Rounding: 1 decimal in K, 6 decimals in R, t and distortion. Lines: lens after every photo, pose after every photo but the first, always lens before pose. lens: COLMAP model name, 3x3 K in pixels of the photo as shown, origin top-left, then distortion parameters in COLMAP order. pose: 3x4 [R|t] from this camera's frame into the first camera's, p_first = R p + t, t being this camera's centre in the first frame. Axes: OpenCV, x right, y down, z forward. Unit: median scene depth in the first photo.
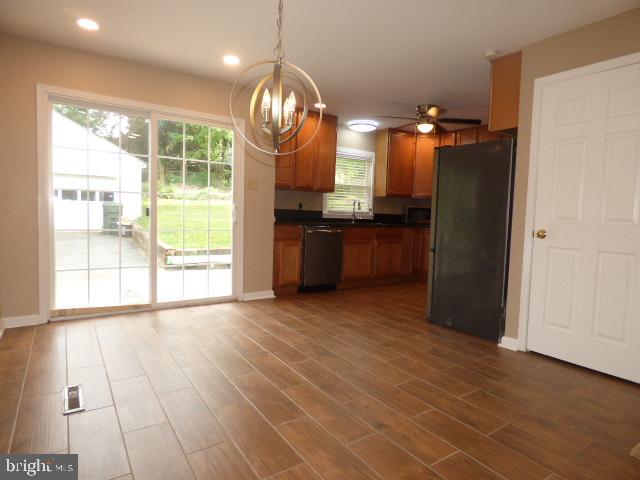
lens RADIAL K [[380.8, 0, 320.0], [0, 380.8, 240.0], [0, 0, 1]] dist [-0.007687, -0.002029]
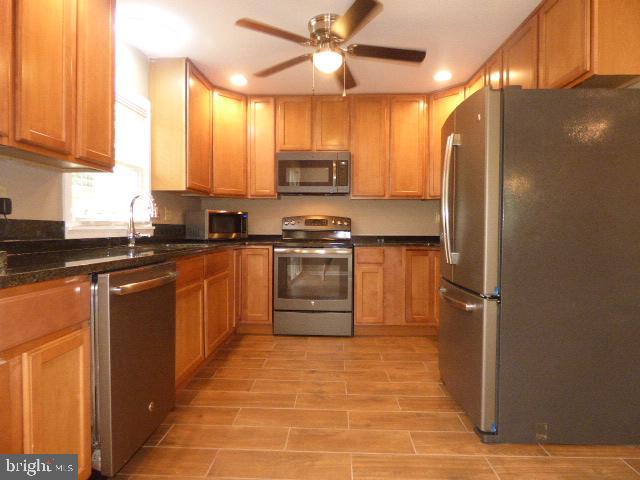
lens RADIAL K [[380.8, 0, 320.0], [0, 380.8, 240.0], [0, 0, 1]] dist [-0.007687, -0.002029]
pose [[0.591795, -0.058301, 0.803978, -0.144619], [0.072075, 0.997213, 0.019260, -0.046559], [-0.802860, 0.046548, 0.594348, 0.575823]]
